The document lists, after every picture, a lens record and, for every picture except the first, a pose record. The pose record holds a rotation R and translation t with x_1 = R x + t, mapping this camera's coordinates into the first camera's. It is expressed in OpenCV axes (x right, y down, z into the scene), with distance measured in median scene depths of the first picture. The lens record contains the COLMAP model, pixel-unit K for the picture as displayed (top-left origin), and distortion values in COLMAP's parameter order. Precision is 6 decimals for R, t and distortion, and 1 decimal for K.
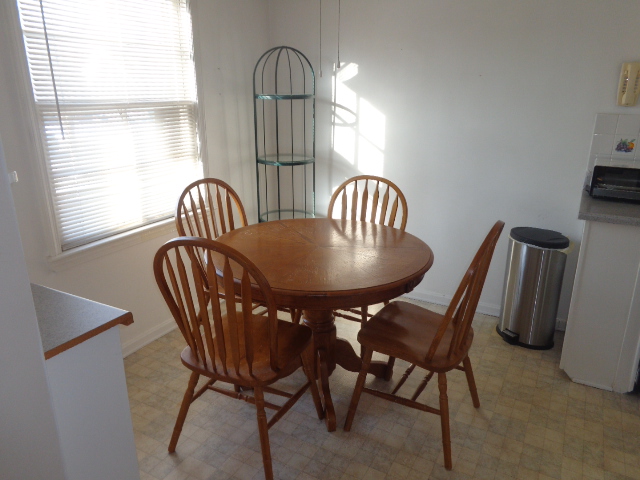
lens RADIAL K [[482.6, 0, 320.0], [0, 482.6, 240.0], [0, 0, 1]] dist [0.005478, 0.011490]
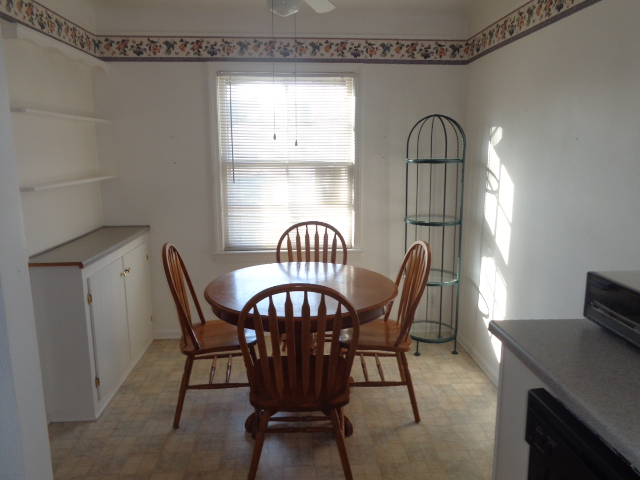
lens RADIAL K [[482.6, 0, 320.0], [0, 482.6, 240.0], [0, 0, 1]] dist [0.005478, 0.011490]
pose [[0.531564, 0.160872, -0.831600, 0.749335], [-0.253353, 0.967047, 0.025129, -0.101720], [0.808240, 0.197331, 0.554805, 0.273928]]
